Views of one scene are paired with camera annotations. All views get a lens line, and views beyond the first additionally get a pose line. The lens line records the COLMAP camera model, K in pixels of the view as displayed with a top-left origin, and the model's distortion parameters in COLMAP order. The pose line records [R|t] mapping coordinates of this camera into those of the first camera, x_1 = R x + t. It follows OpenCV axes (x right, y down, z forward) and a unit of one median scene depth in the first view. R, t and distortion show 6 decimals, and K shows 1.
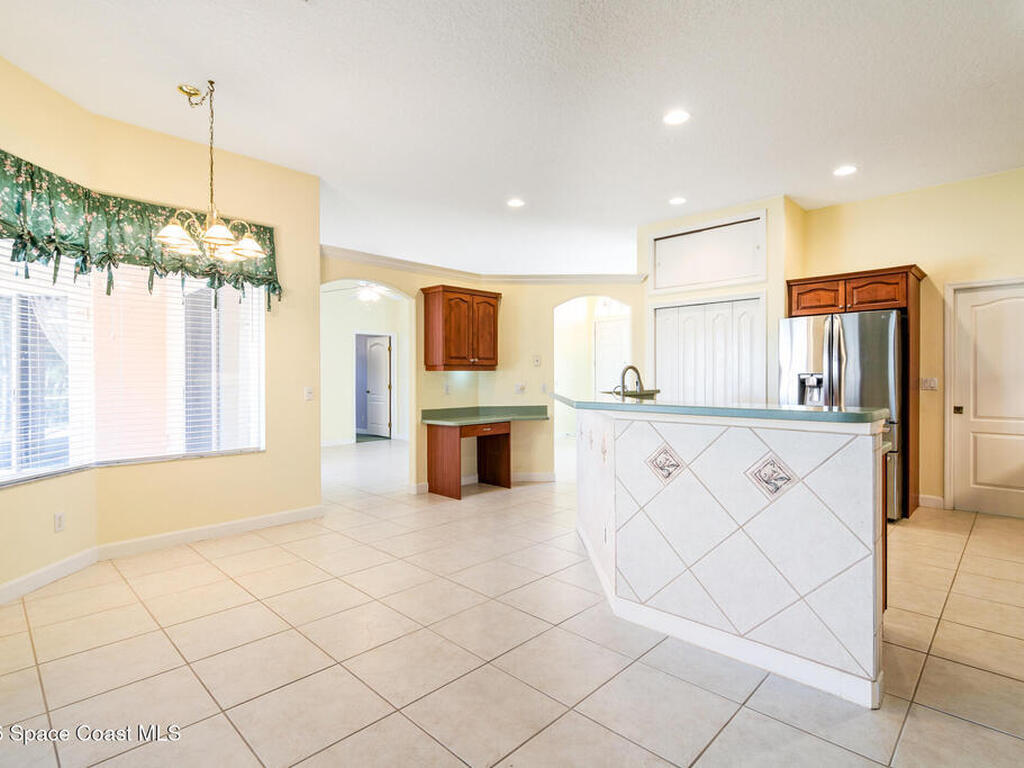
lens RADIAL K [[525.3, 0, 516.3], [0, 525.3, 379.2], [0, 0, 1]] dist [-0.009817, -0.003905]
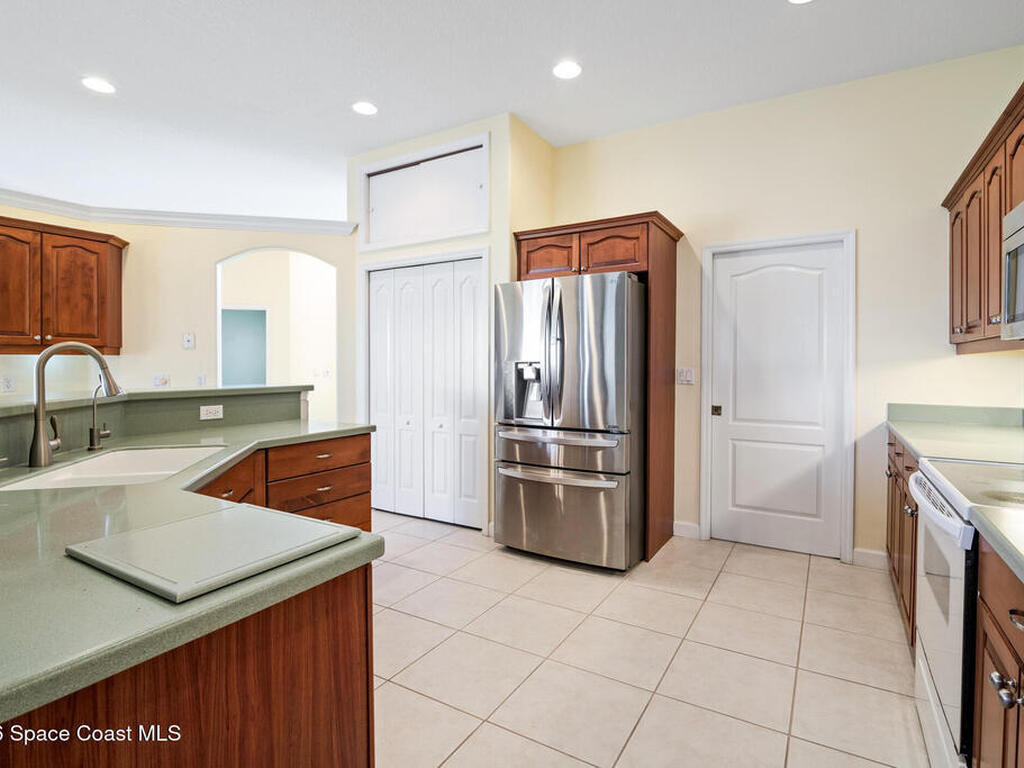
lens RADIAL K [[525.3, 0, 528.9], [0, 525.3, 371.7], [0, 0, 1]] dist [-0.009817, -0.003905]
pose [[0.969070, 0.001930, 0.246780, 0.387951], [-0.003787, 0.999968, 0.007052, -0.002537], [-0.246758, -0.007768, 0.969046, 0.316589]]
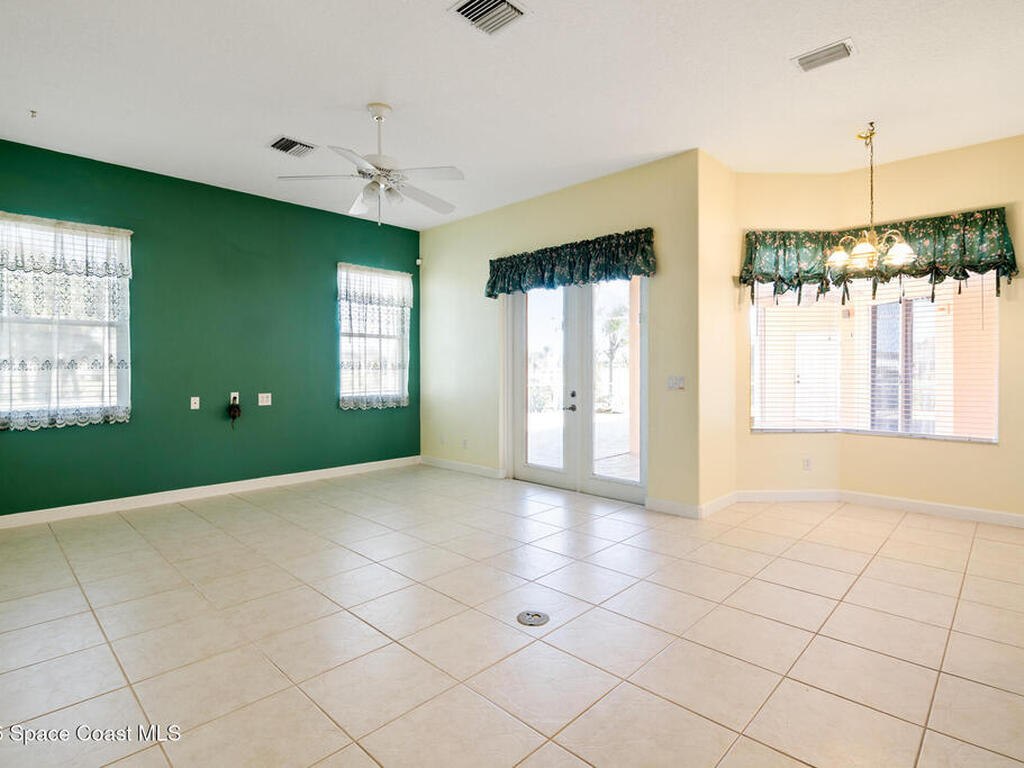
lens RADIAL K [[525.3, 0, 512.9], [0, 525.3, 375.1], [0, 0, 1]] dist [-0.009817, -0.003905]
pose [[0.005182, 0.015753, -0.999862, 0.424159], [-0.002829, 0.999872, 0.015739, 0.000104], [0.999983, 0.002747, 0.005225, 0.105651]]
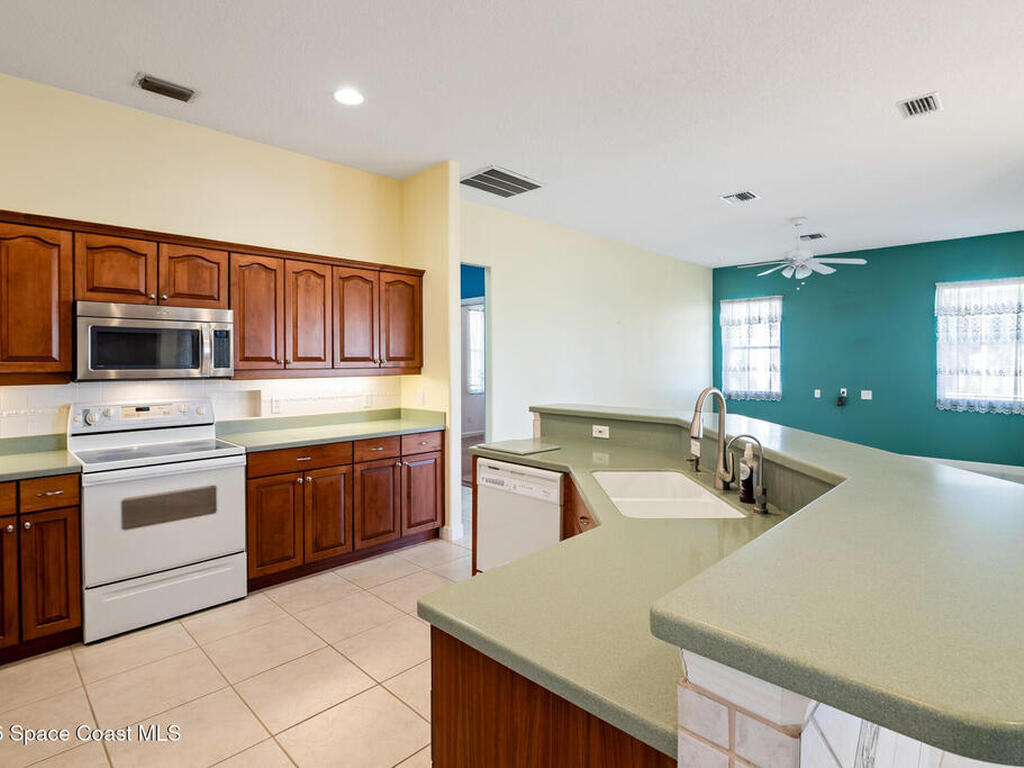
lens RADIAL K [[525.3, 0, 532.2], [0, 525.3, 361.8], [0, 0, 1]] dist [-0.009817, -0.003905]
pose [[-0.999721, 0.004067, -0.023277, 0.325650], [0.003917, 0.999971, 0.006497, -0.043692], [0.023303, 0.006404, -0.999708, 1.167032]]
